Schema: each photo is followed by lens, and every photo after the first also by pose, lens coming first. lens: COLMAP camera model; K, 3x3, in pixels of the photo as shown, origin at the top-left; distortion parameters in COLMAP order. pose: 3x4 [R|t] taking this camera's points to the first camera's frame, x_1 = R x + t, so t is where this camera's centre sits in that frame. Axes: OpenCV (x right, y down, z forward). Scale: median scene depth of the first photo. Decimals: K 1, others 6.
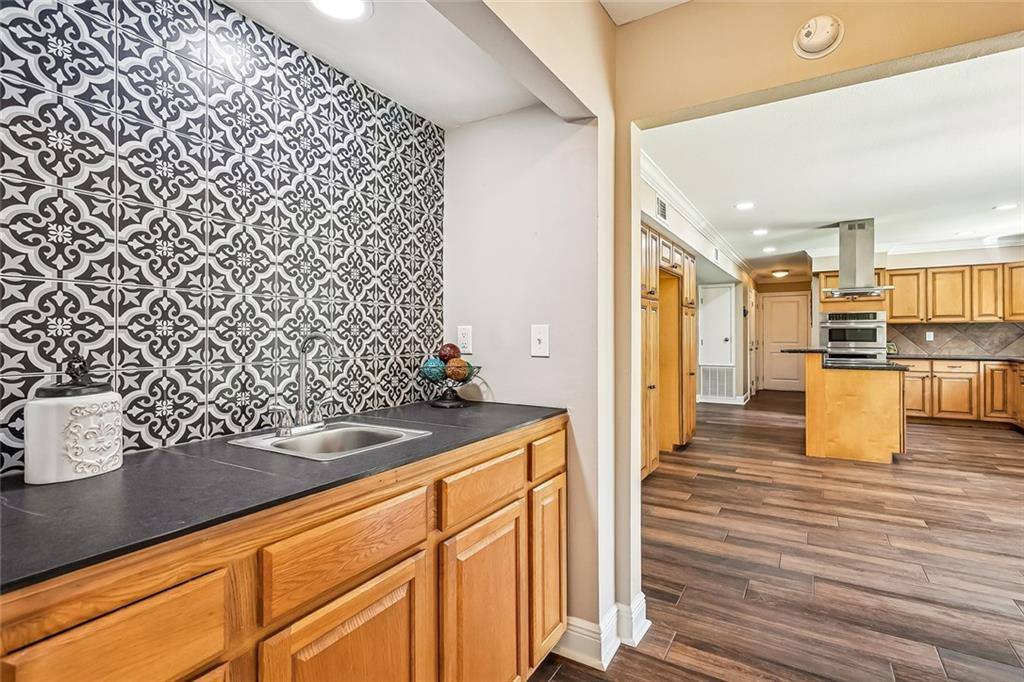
lens RADIAL K [[499.6, 0, 510.9], [0, 499.6, 333.6], [0, 0, 1]] dist [-0.001729, 0.002403]
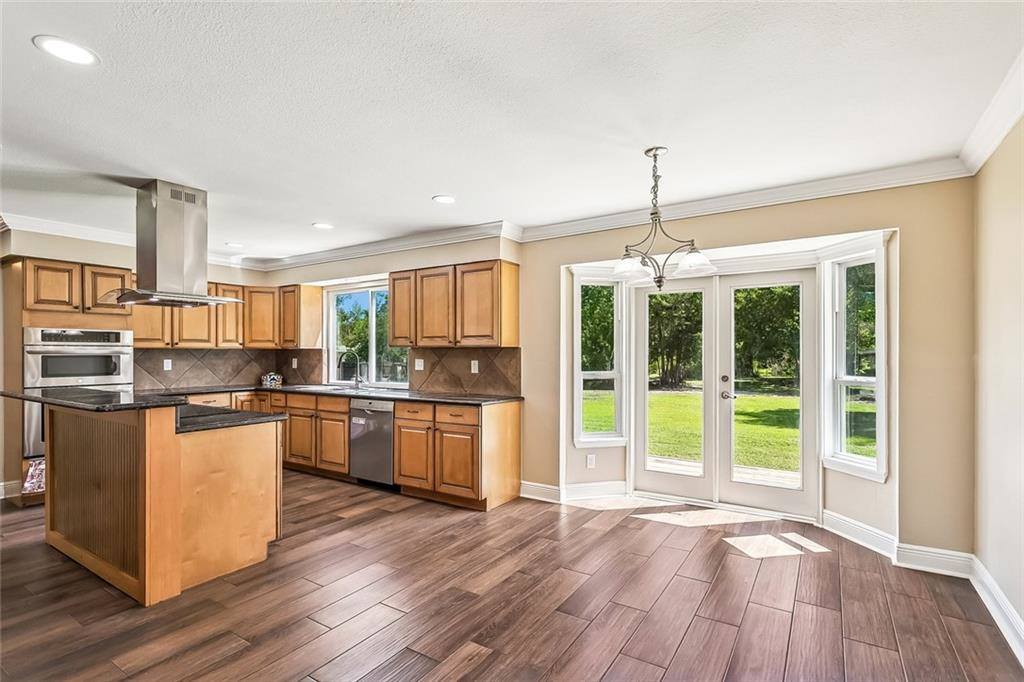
lens RADIAL K [[499.6, 0, 506.7], [0, 499.6, 352.5], [0, 0, 1]] dist [-0.001729, 0.002403]
pose [[0.040486, 0.003543, 0.999174, 0.067867], [0.001579, 0.999992, -0.003610, -0.011587], [-0.999179, 0.001723, 0.040480, 0.458052]]
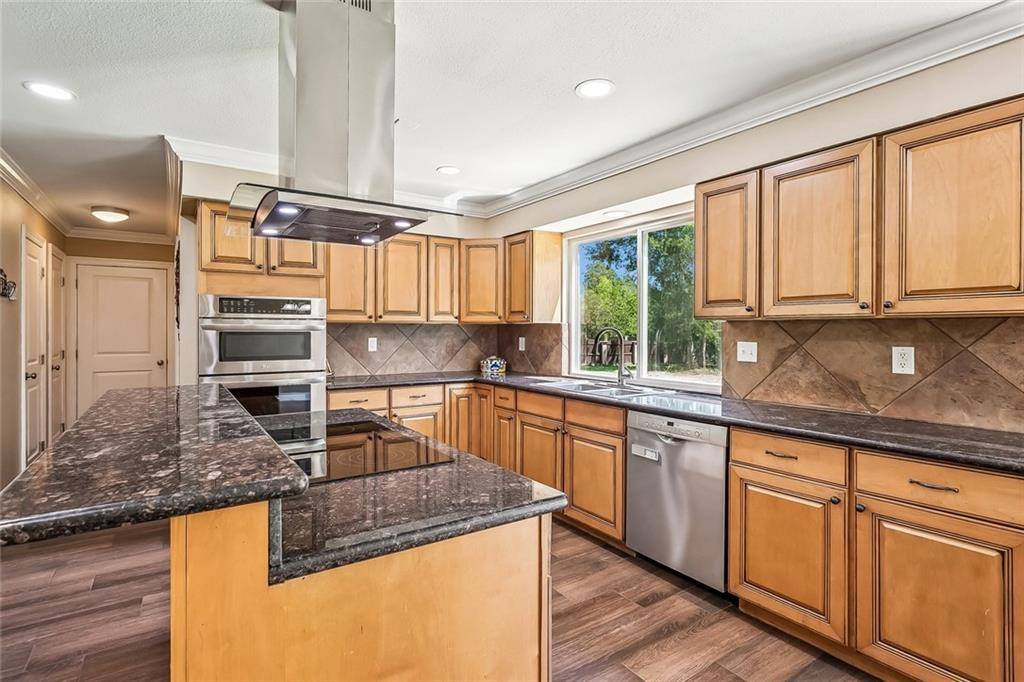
lens RADIAL K [[499.6, 0, 497.8], [0, 499.6, 326.9], [0, 0, 1]] dist [-0.001729, 0.002403]
pose [[0.432076, 0.010131, 0.901780, 0.374360], [-0.003156, 0.999948, -0.009721, -0.011968], [-0.901832, 0.001354, 0.432086, 0.637445]]
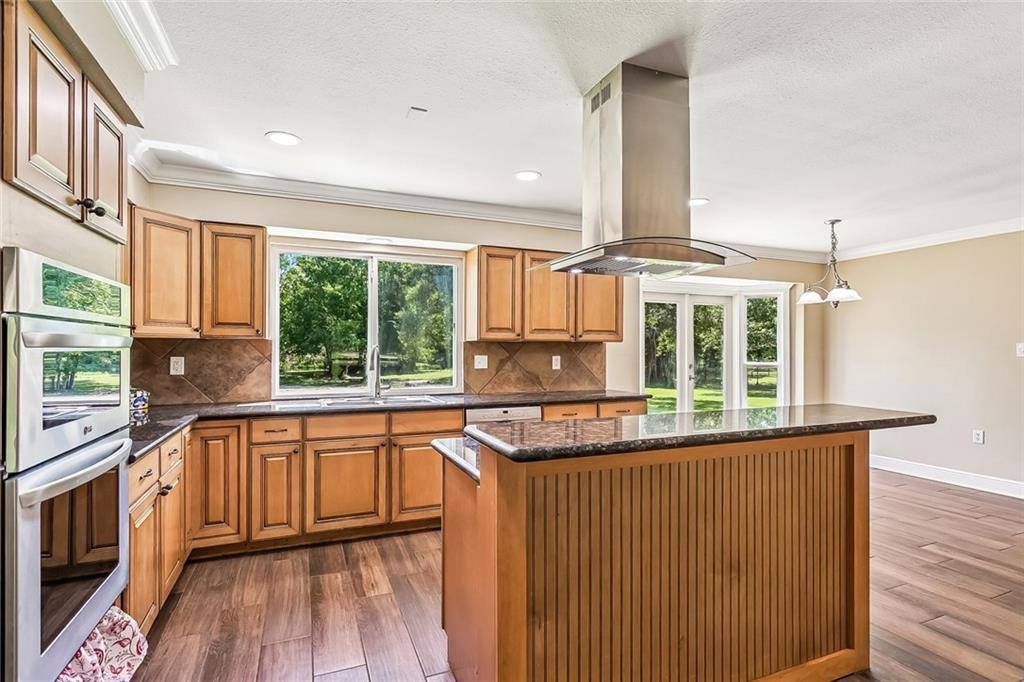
lens RADIAL K [[499.6, 0, 512.0], [0, 499.6, 348.6], [0, 0, 1]] dist [-0.001729, 0.002403]
pose [[-0.807308, 0.000382, 0.590130, 0.441185], [0.000655, 1.000000, 0.000249, -0.012892], [-0.590130, 0.000588, -0.807308, 1.133600]]
